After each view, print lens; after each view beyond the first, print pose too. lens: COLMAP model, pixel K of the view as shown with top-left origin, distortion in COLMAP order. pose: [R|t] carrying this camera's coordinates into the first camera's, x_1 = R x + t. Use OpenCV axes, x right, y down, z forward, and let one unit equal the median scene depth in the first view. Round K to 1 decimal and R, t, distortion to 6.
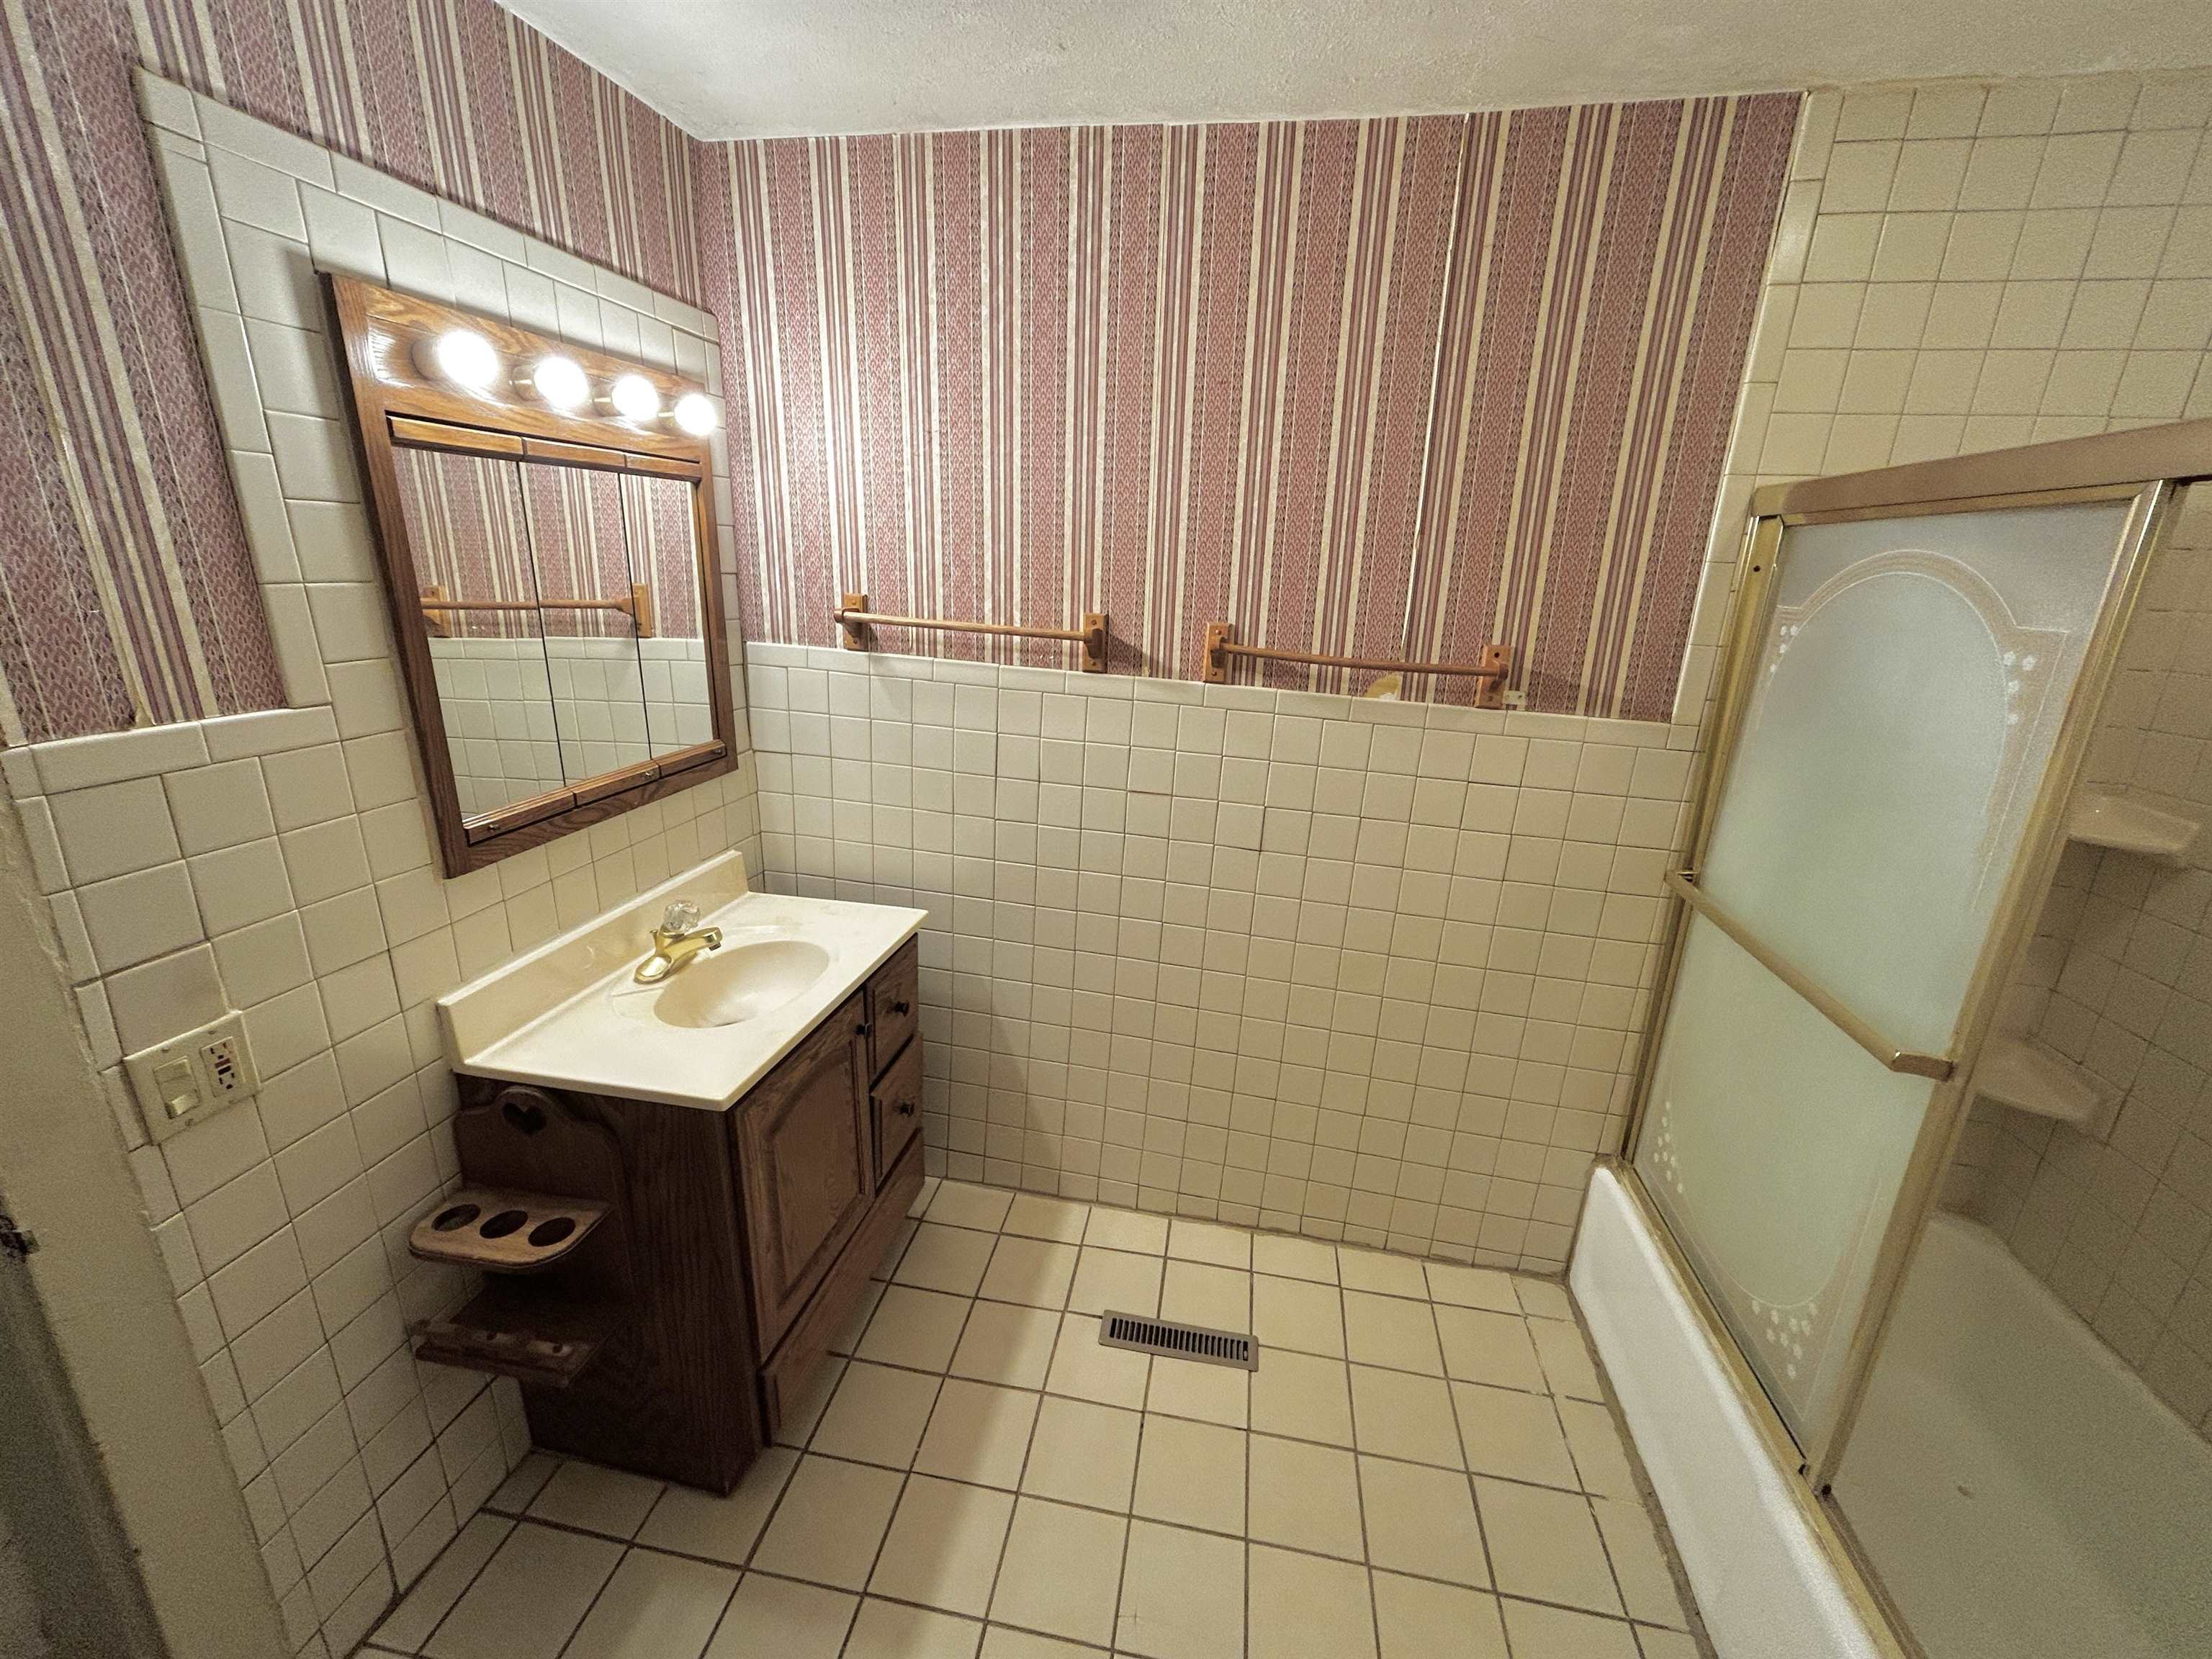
lens RADIAL K [[895.1, 0, 1106.0], [0, 895.1, 829.5], [0, 0, 1]] dist [-0.003313, -0.000151]
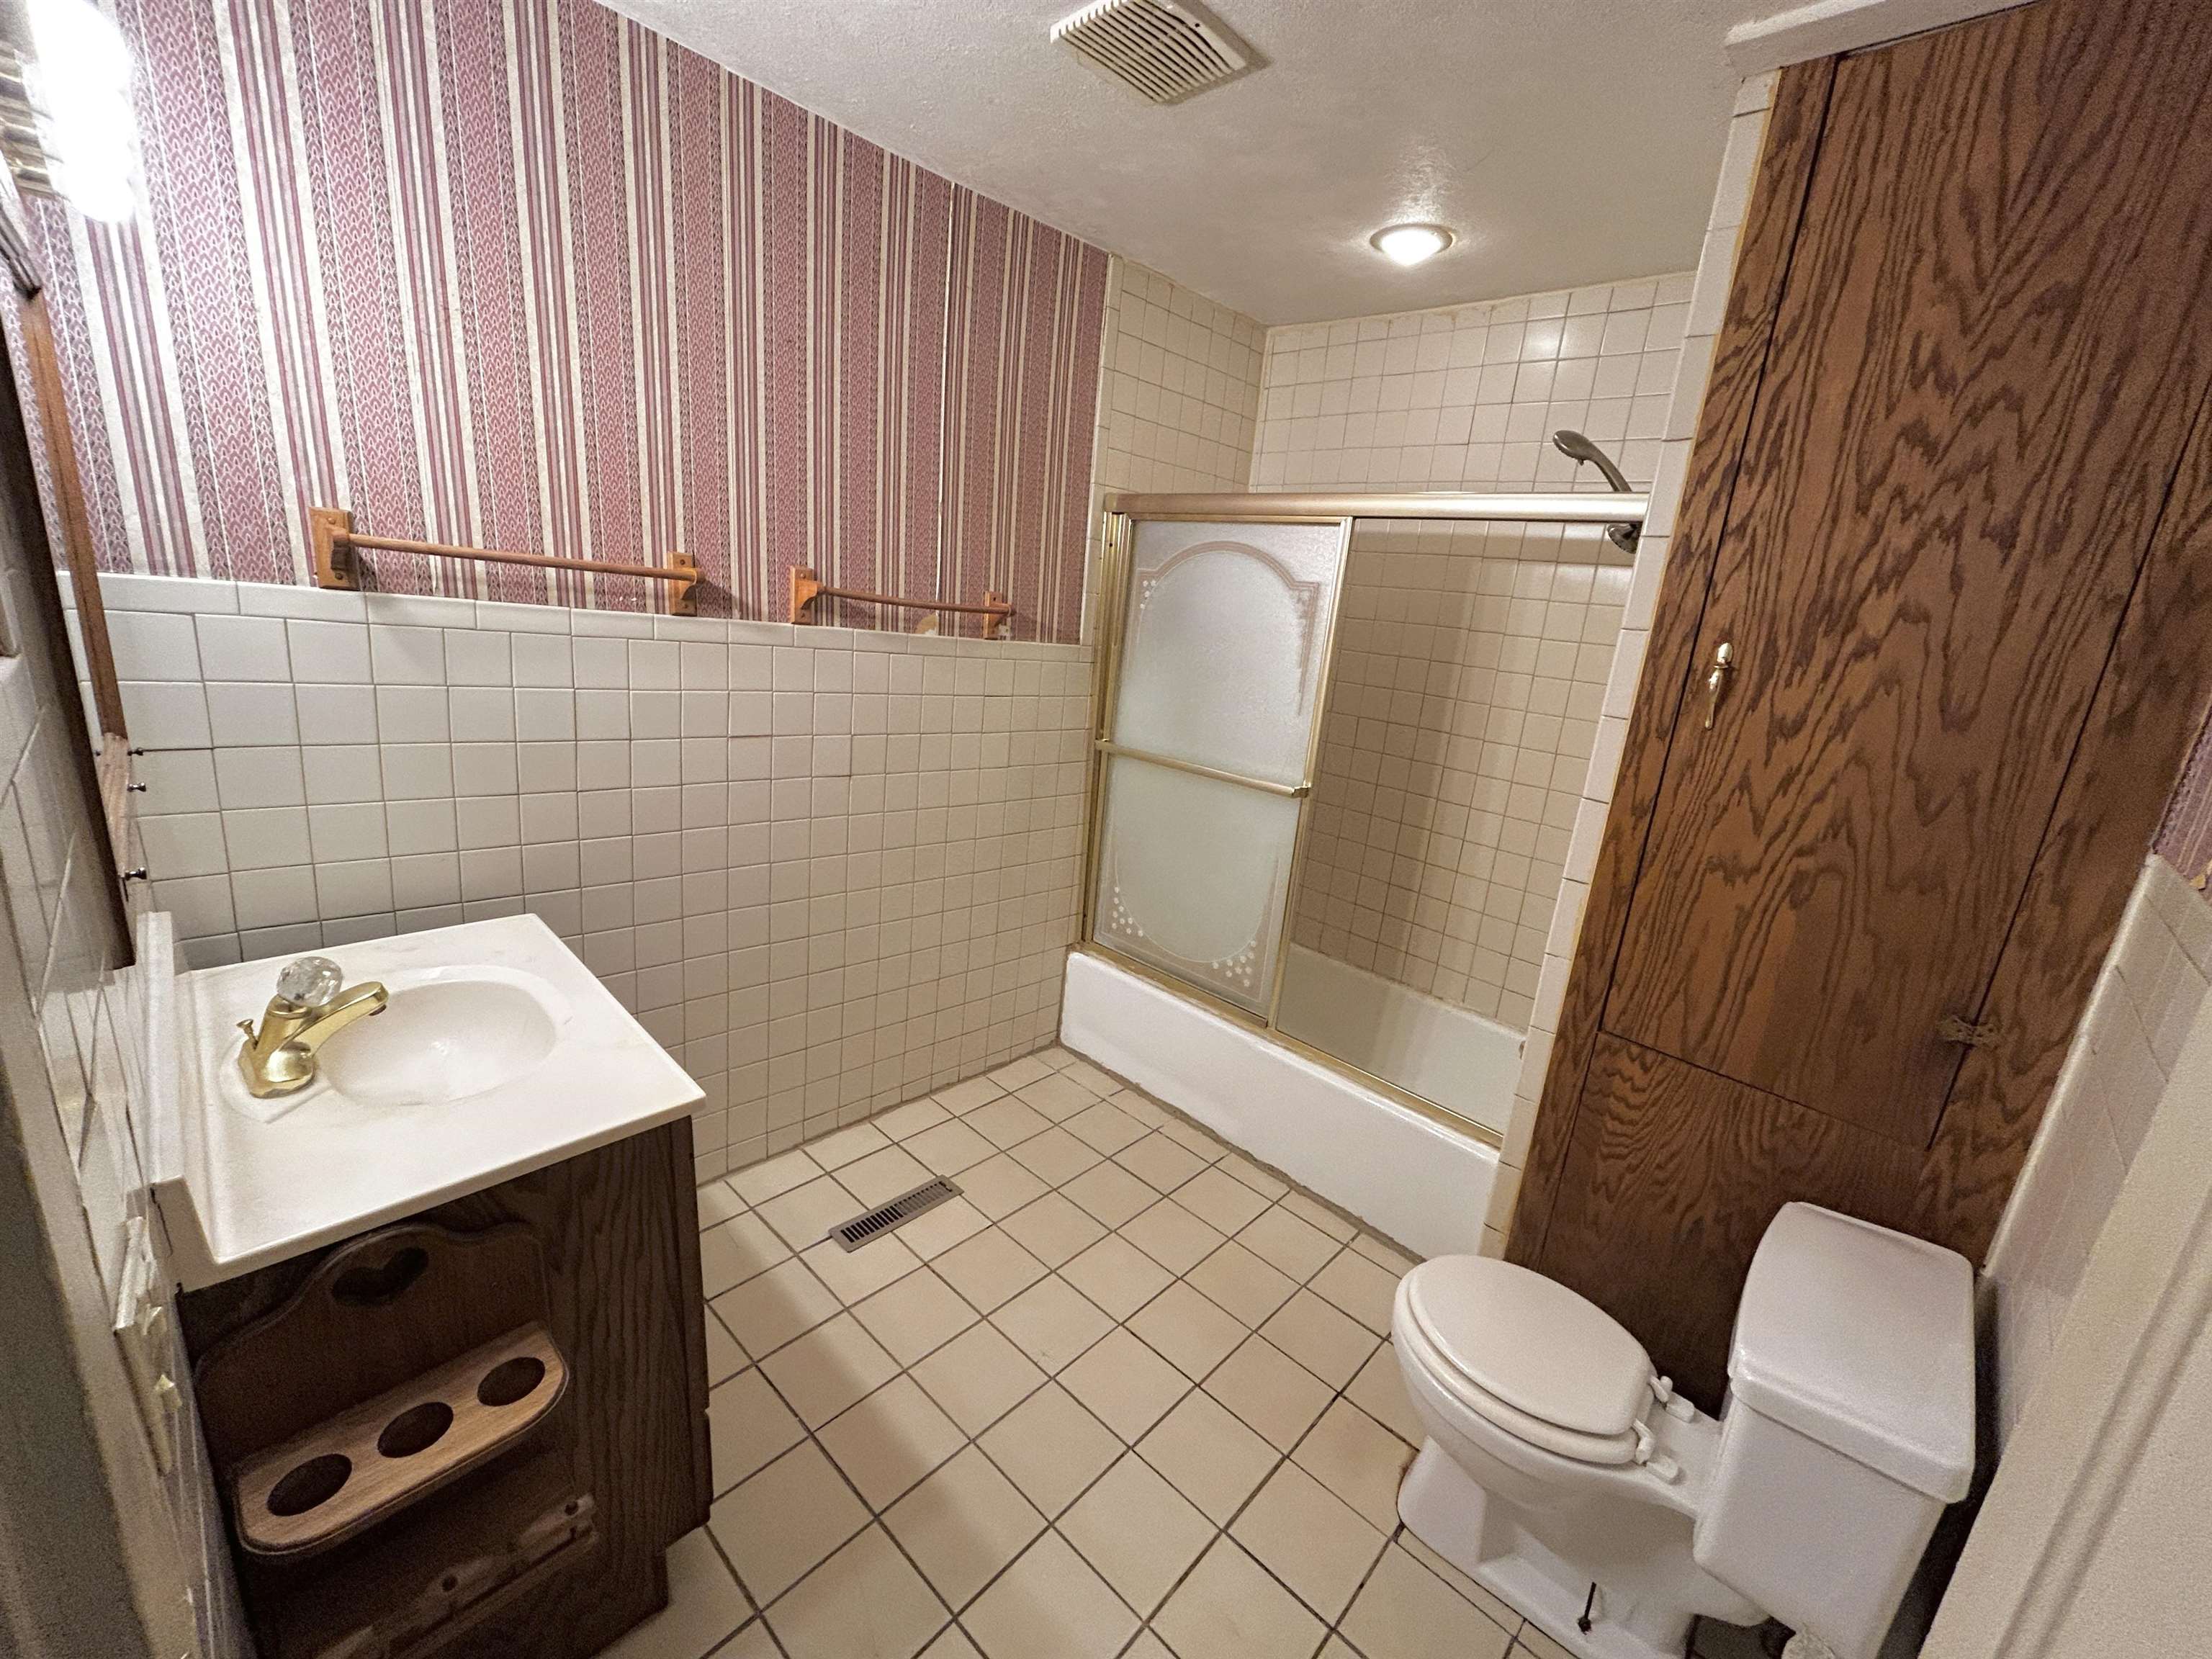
lens RADIAL K [[895.1, 0, 1106.0], [0, 895.1, 829.5], [0, 0, 1]] dist [-0.003313, -0.000151]
pose [[0.541252, -0.201029, 0.816476, -0.613833], [0.173154, 0.976837, 0.125727, 0.004538], [-0.822839, 0.073326, 0.563524, 0.116337]]
